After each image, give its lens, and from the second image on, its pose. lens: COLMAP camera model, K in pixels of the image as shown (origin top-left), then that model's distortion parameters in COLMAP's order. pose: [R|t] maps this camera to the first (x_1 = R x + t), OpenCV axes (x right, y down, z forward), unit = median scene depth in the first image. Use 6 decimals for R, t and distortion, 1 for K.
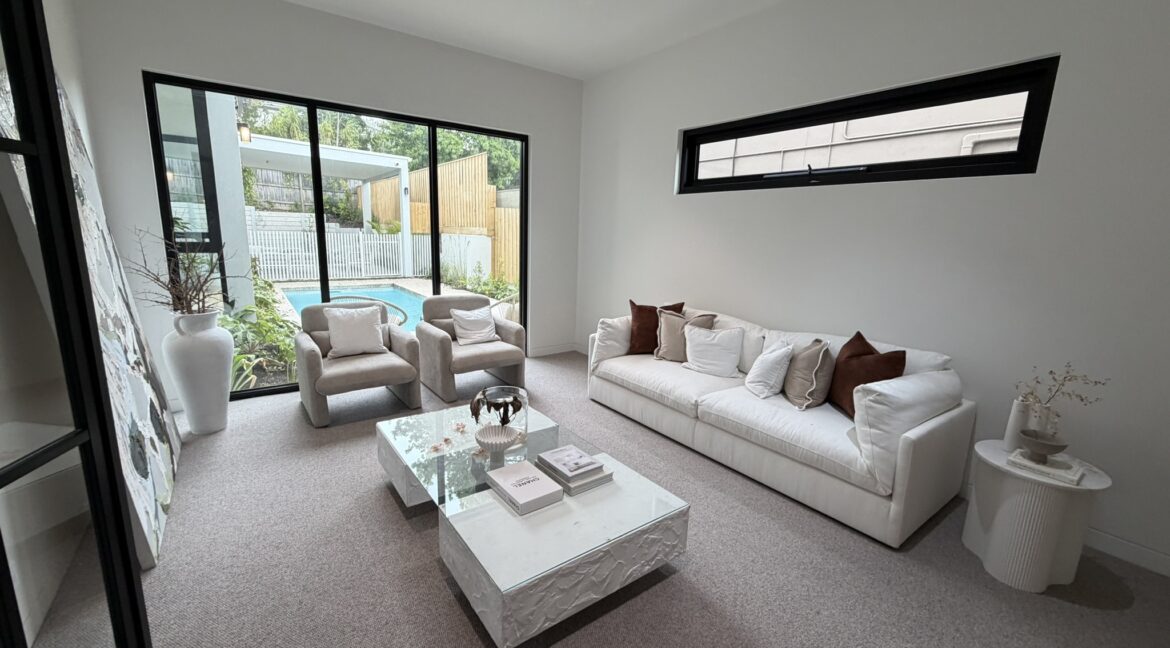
lens RADIAL K [[463.3, 0, 578.2], [0, 463.3, 321.6], [0, 0, 1]] dist [-0.003181, -0.000166]
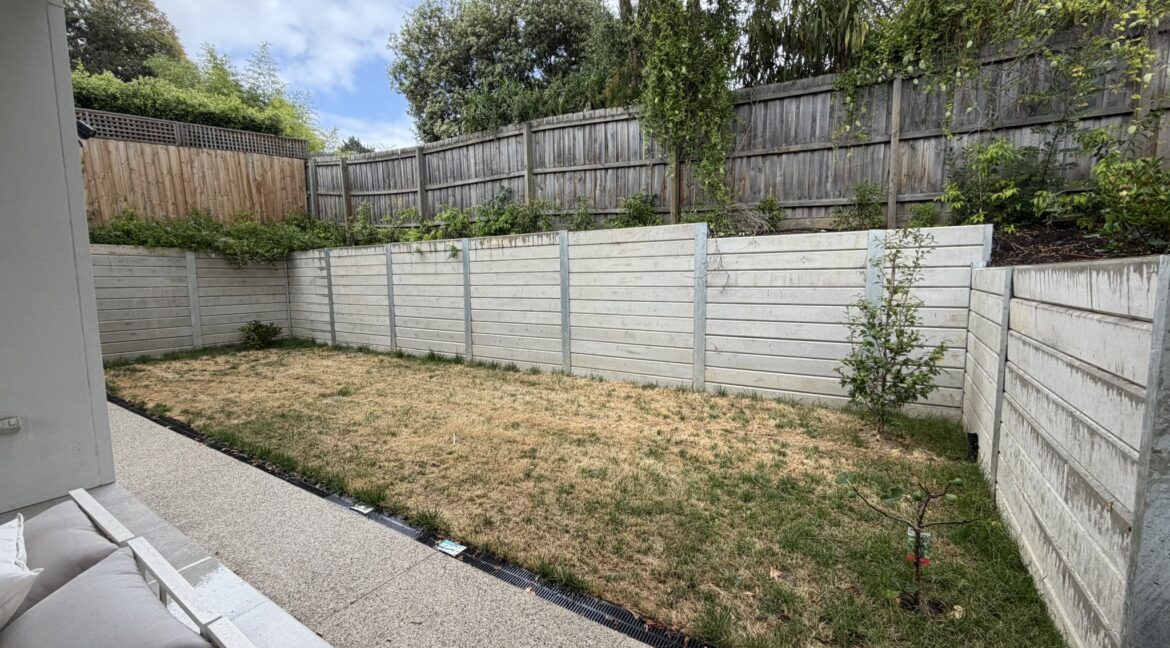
lens RADIAL K [[463.3, 0, 578.2], [0, 463.3, 321.6], [0, 0, 1]] dist [-0.003181, -0.000166]
pose [[0.356351, 0.055600, -0.932696, -0.444431], [-0.156608, 0.987660, -0.000958, -0.170997], [0.921134, 0.146409, 0.360661, 0.810546]]
